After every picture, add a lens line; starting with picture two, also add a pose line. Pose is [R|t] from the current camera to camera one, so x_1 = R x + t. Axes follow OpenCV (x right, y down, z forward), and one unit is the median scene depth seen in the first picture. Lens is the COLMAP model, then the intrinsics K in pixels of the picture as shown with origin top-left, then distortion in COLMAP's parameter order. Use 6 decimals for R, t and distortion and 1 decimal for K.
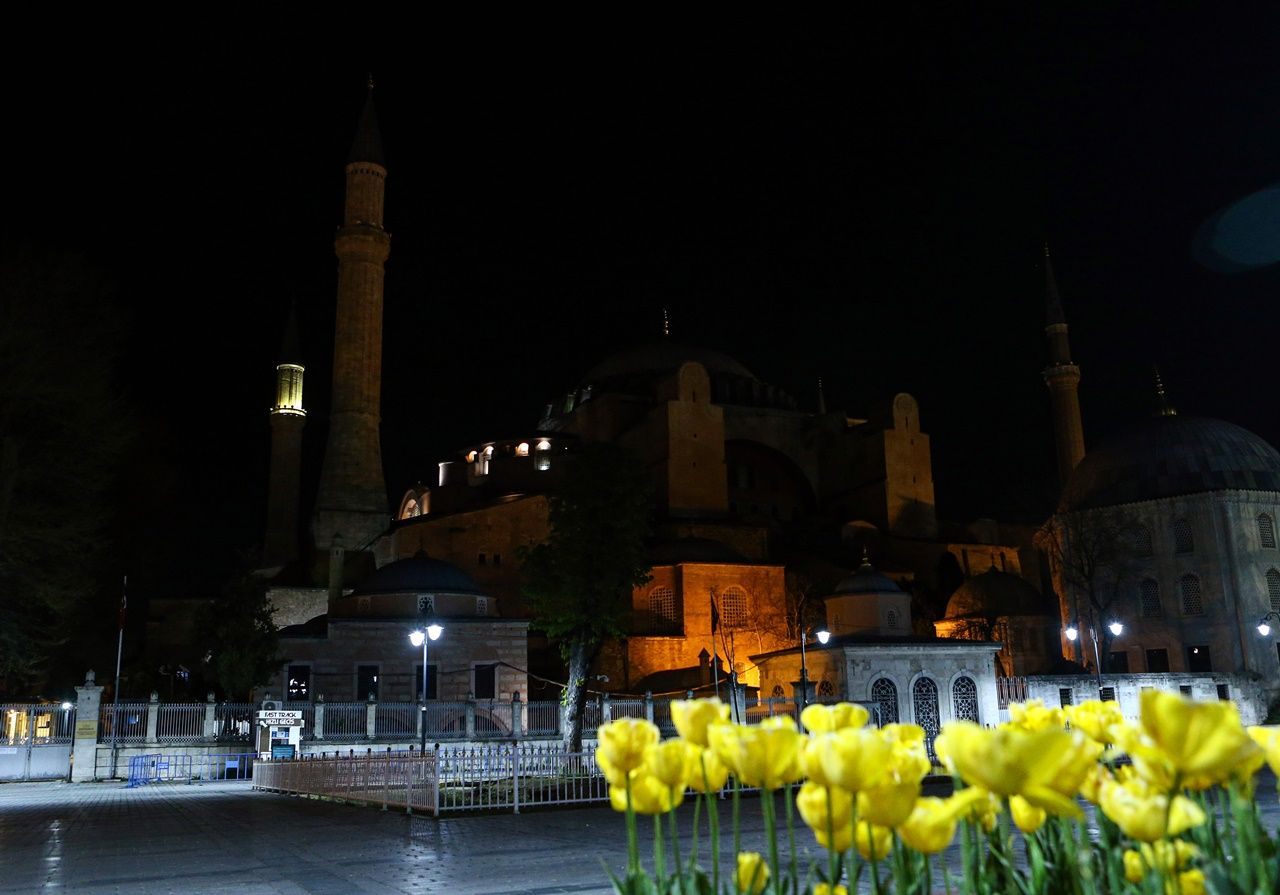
lens RADIAL K [[1099.4, 0, 640.0], [0, 1099.4, 447.5], [0, 0, 1]] dist [-0.052613, -0.001789]
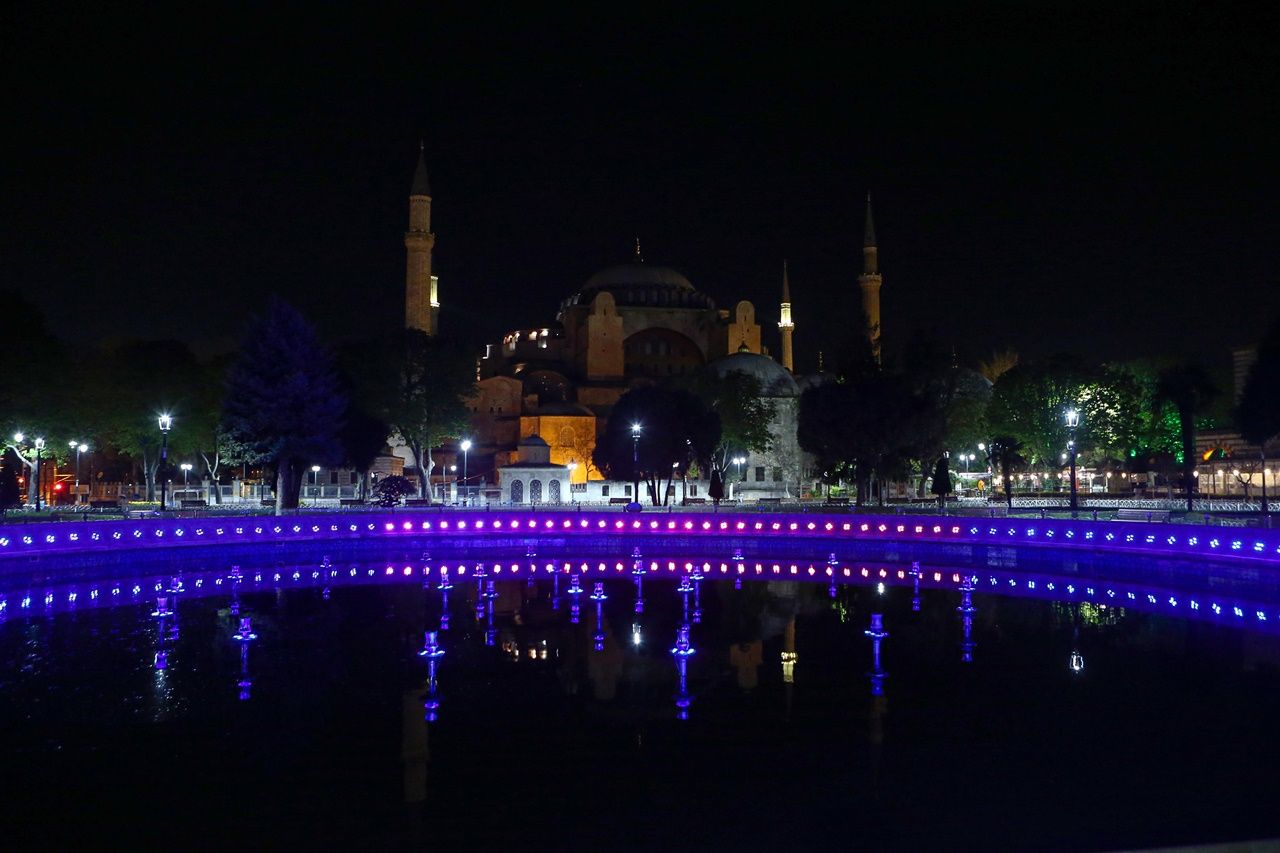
lens RADIAL K [[930.1, 0, 645.0], [0, 930.1, 405.6], [0, 0, 1]] dist [-0.044361, 0.004447]
pose [[0.976154, 0.006761, -0.216974, 0.444455], [0.030093, 0.985649, 0.166101, -0.146652], [0.214984, -0.168669, 0.961942, -0.474827]]
